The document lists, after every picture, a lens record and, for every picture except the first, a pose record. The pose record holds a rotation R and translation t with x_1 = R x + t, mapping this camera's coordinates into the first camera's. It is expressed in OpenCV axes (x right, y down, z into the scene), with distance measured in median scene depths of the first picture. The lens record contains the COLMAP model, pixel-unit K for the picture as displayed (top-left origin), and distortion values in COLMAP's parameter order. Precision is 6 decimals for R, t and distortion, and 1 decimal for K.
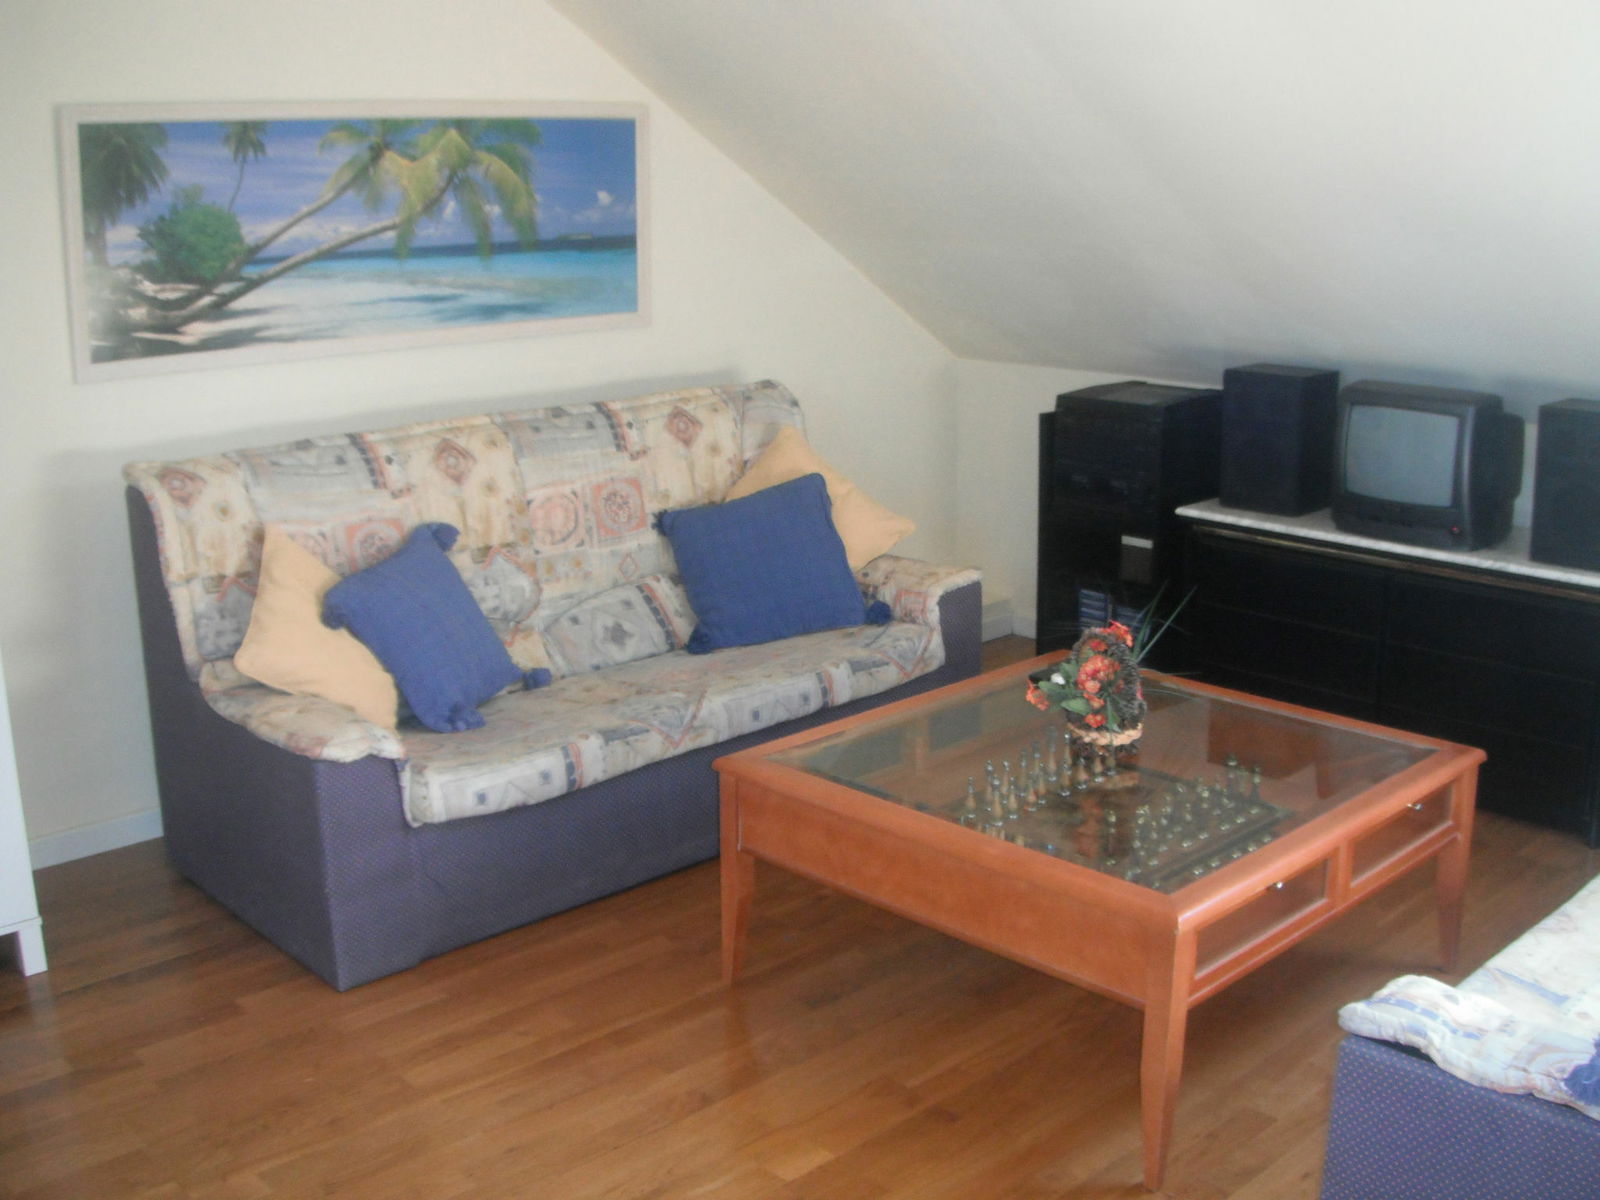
lens RADIAL K [[1713.7, 0, 807.2], [0, 1713.7, 591.0], [0, 0, 1]] dist [-0.211576, 0.066459]
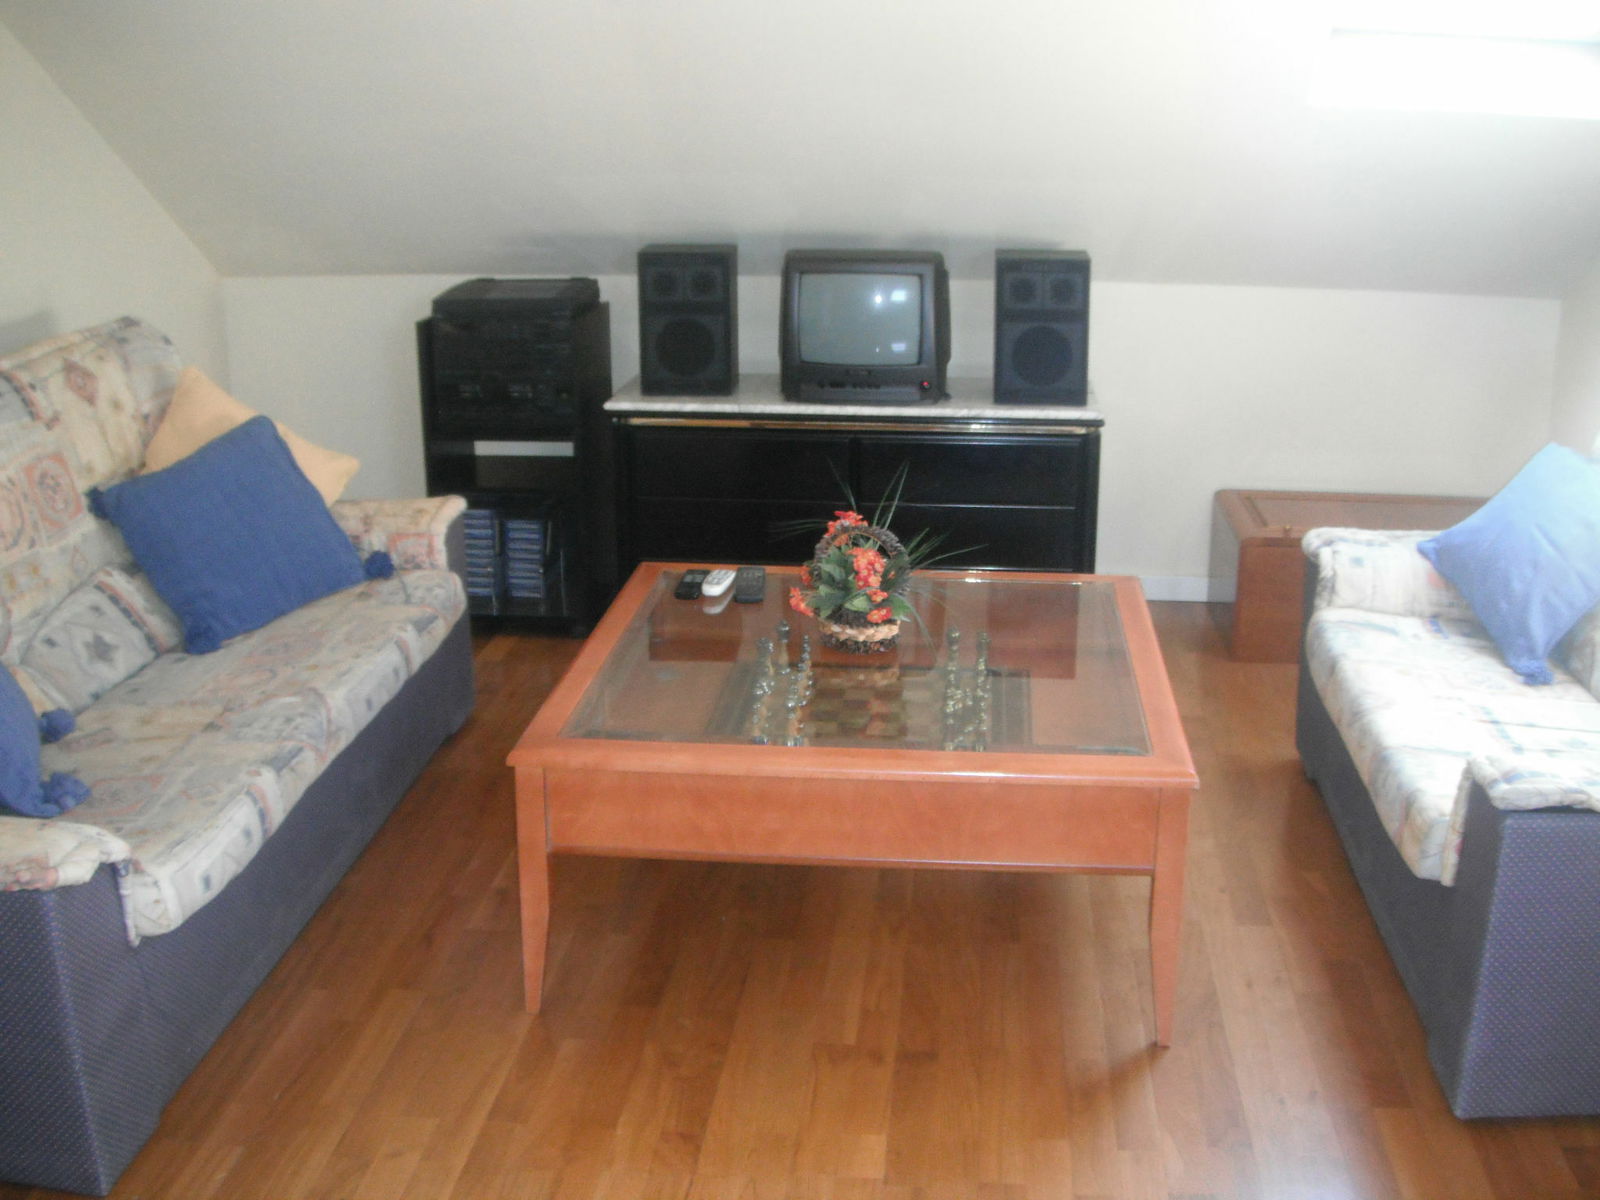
lens RADIAL K [[1713.7, 0, 807.2], [0, 1713.7, 591.0], [0, 0, 1]] dist [-0.211576, 0.066459]
pose [[0.759978, -0.184571, 0.623191, -0.330016], [0.150810, 0.982739, 0.107147, -0.033174], [-0.632211, 0.012554, 0.774695, 0.206098]]
